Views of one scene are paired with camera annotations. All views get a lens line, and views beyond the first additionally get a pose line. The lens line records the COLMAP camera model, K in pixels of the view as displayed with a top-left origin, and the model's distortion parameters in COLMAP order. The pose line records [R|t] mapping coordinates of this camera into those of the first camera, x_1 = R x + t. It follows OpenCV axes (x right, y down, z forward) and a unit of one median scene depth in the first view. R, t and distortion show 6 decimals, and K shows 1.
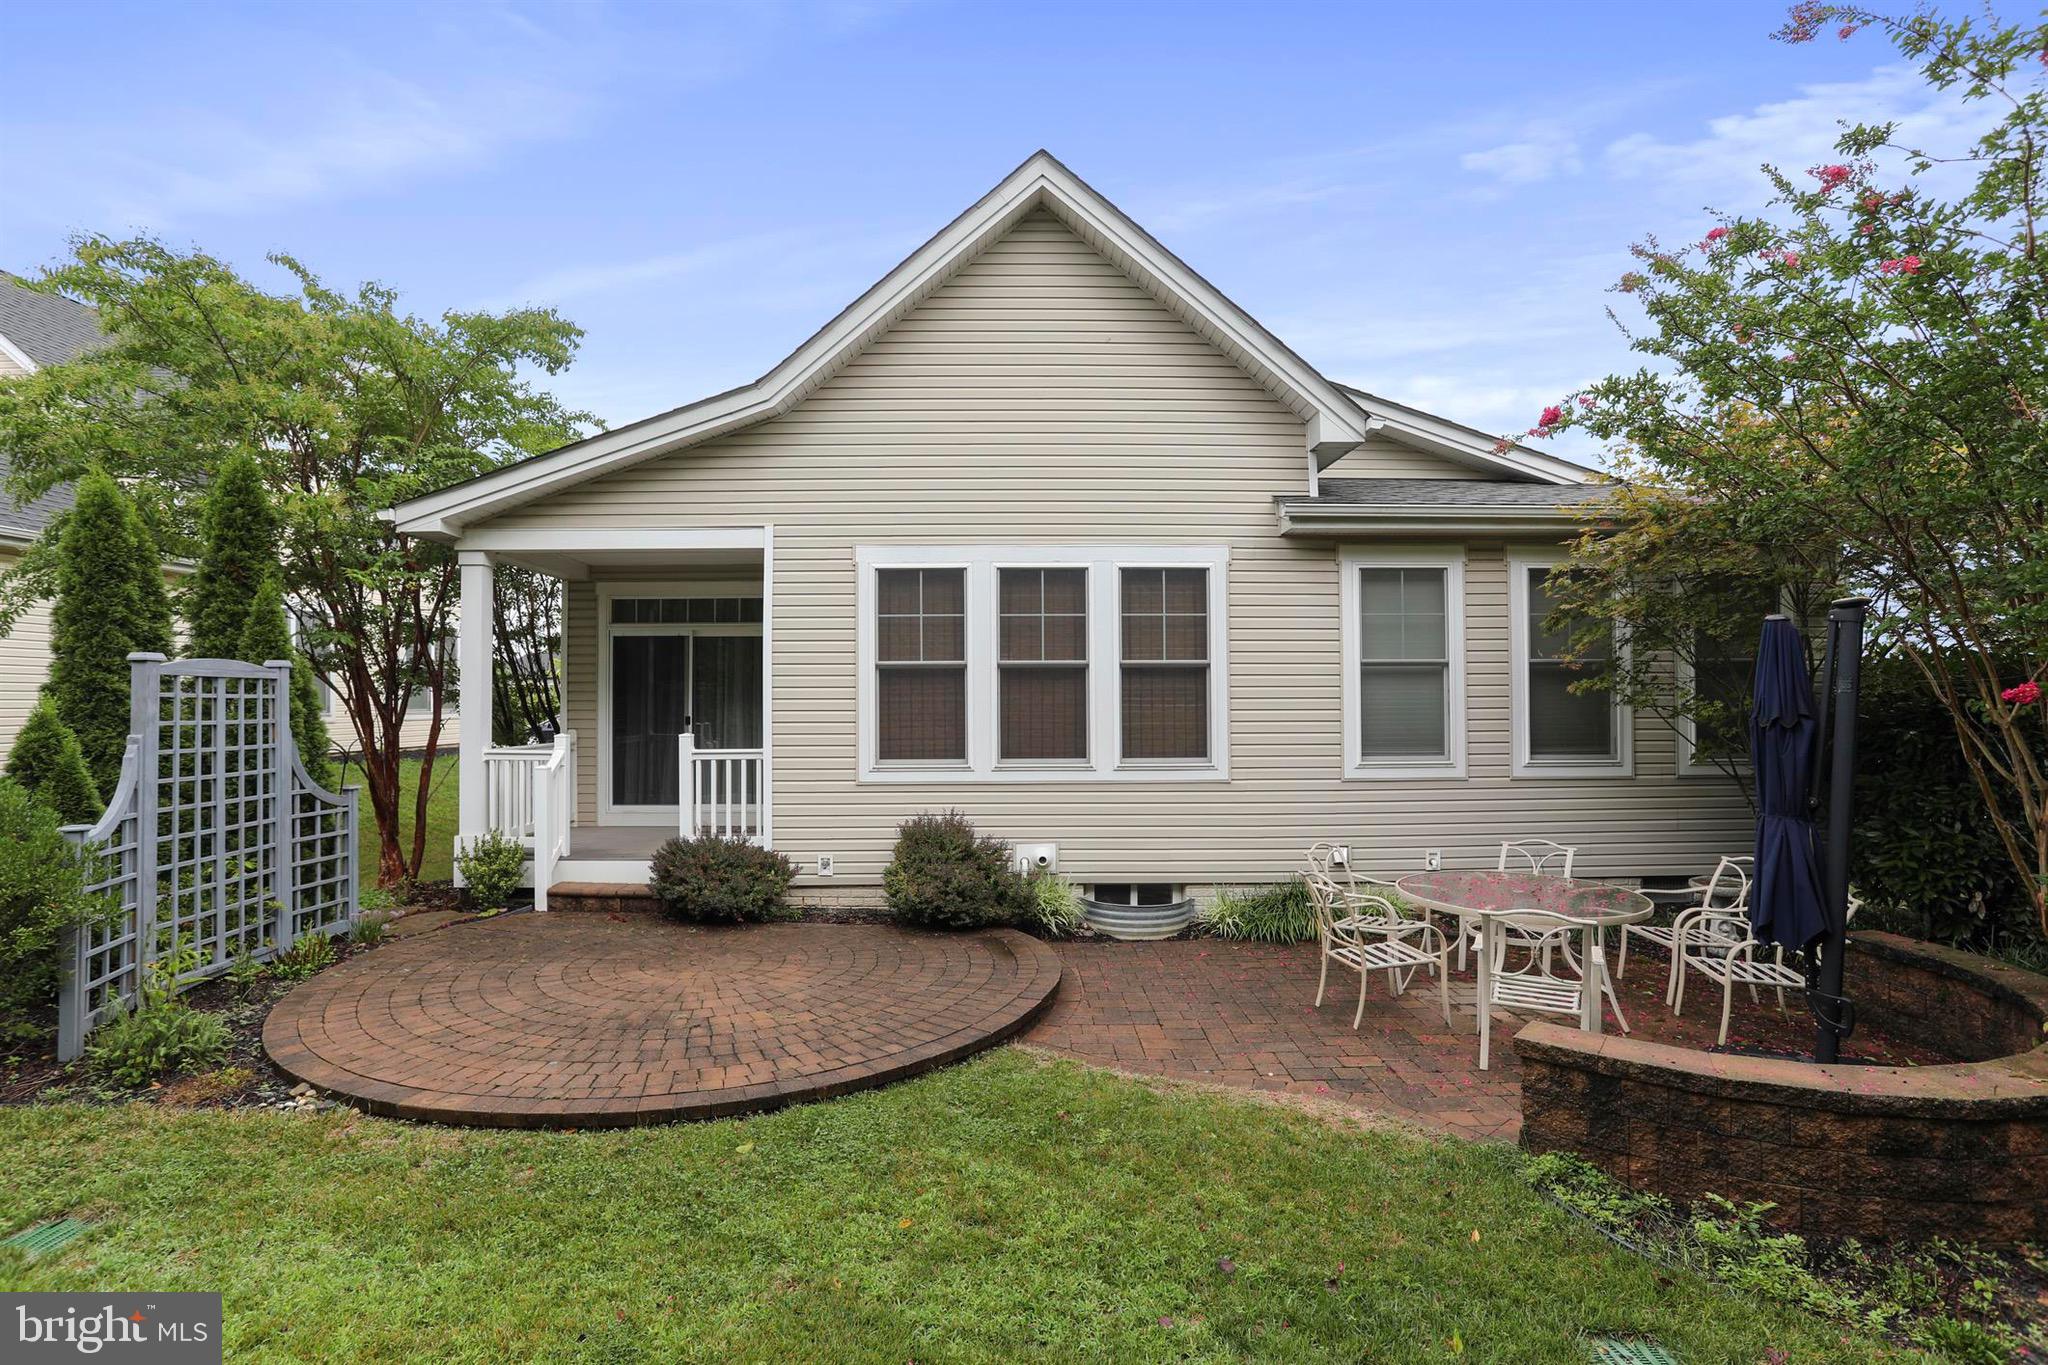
lens RADIAL K [[1003.2, 0, 1027.5], [0, 1003.2, 680.1], [0, 0, 1]] dist [-0.034623, 0.008733]
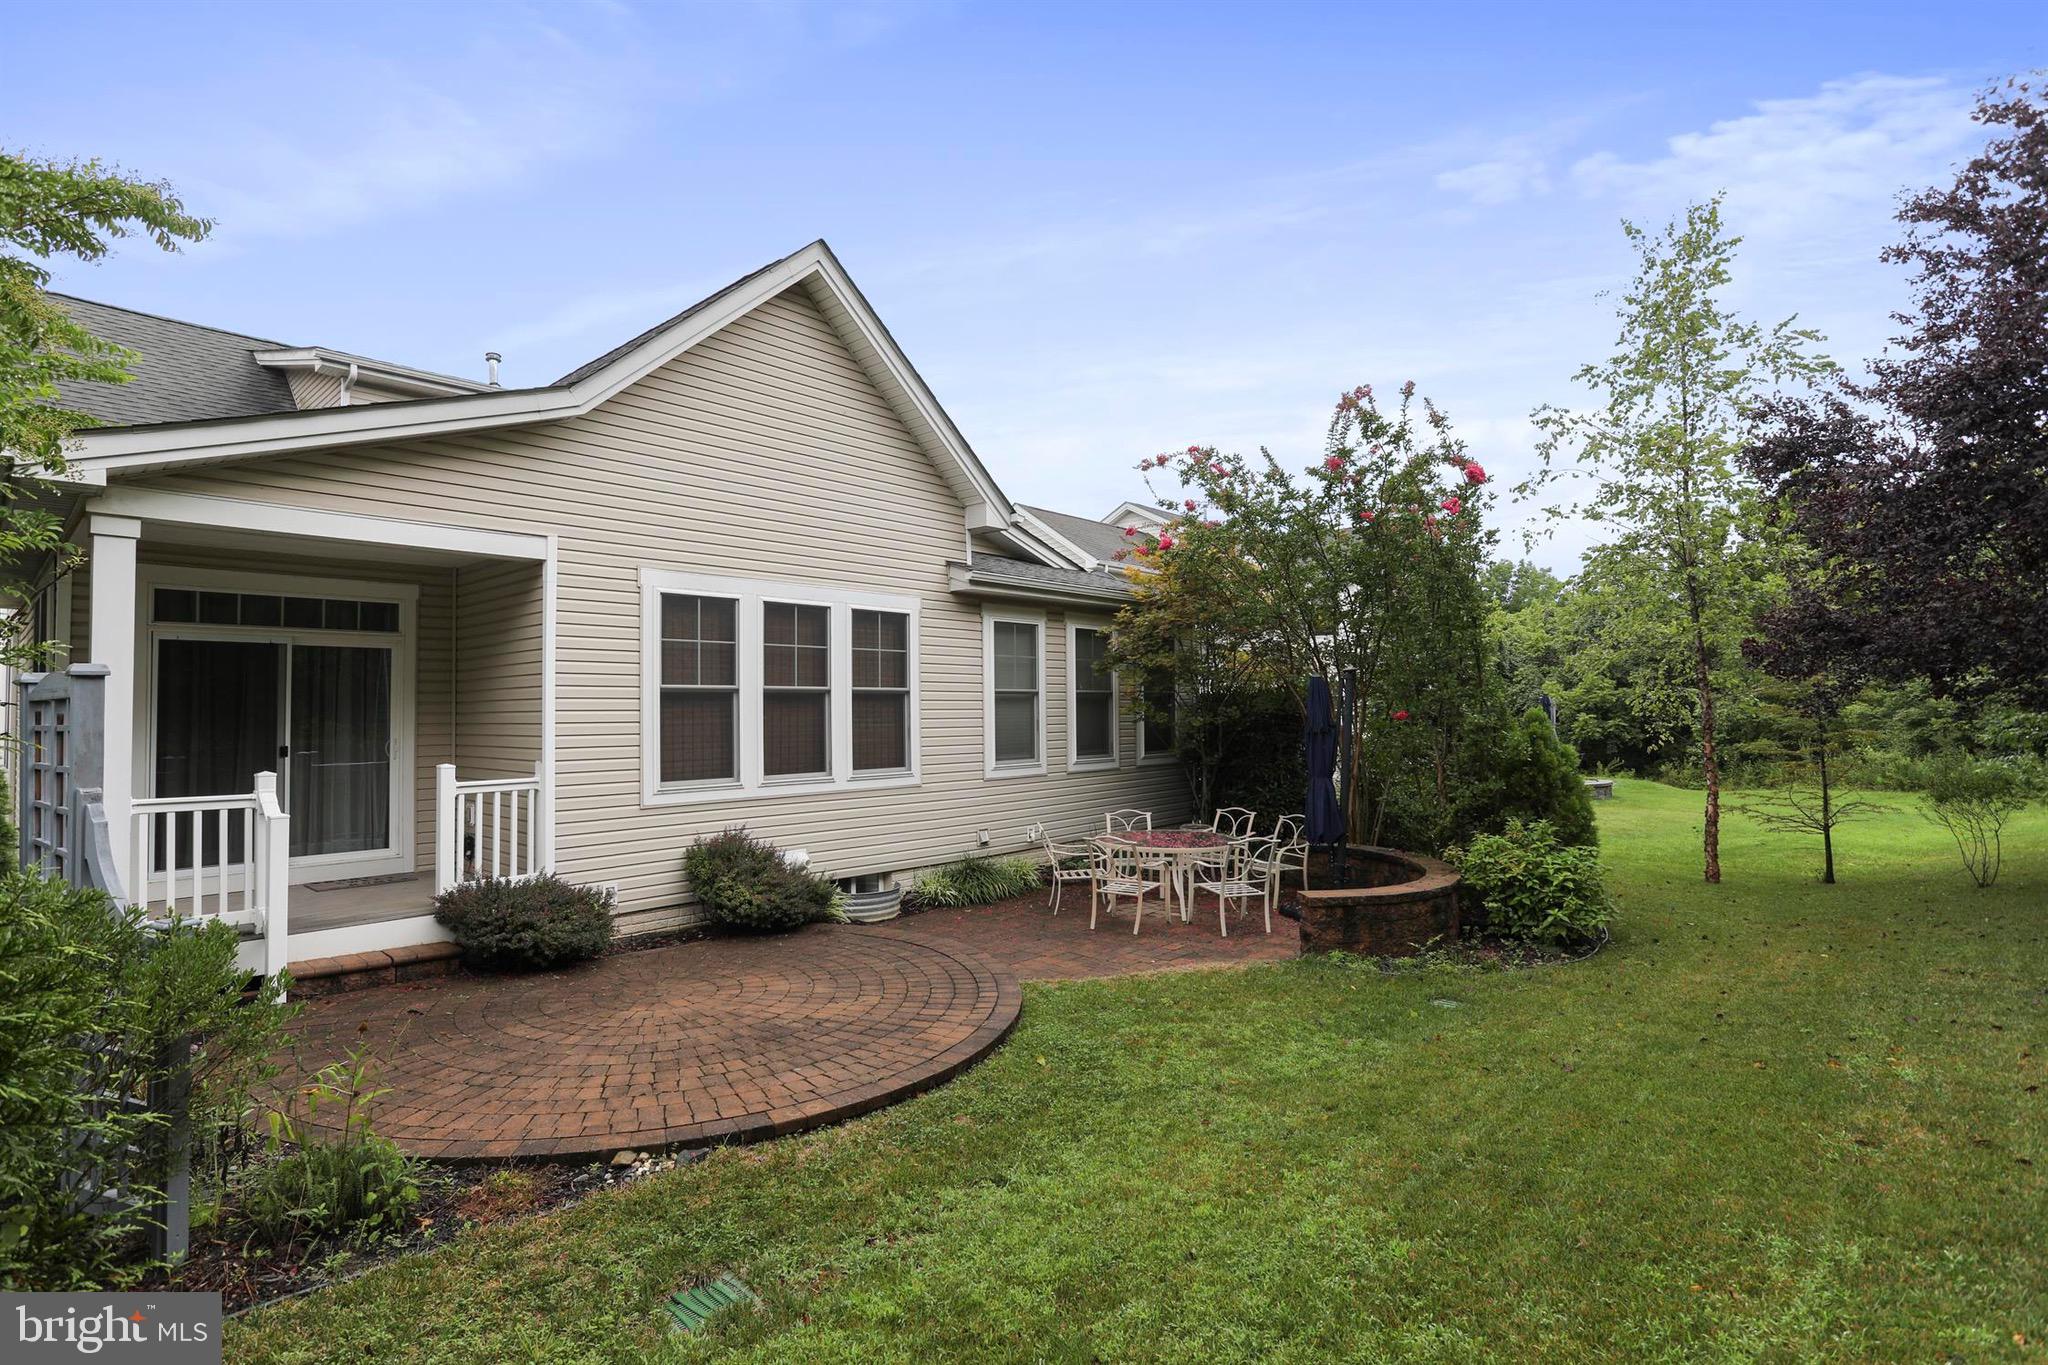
lens RADIAL K [[1003.2, 0, 1020.1], [0, 1003.2, 681.8], [0, 0, 1]] dist [-0.034623, 0.008733]
pose [[0.674016, 0.019229, 0.738466, -0.644504], [-0.005661, 0.999766, -0.020866, -0.002564], [-0.738695, 0.009884, 0.673968, 0.062239]]
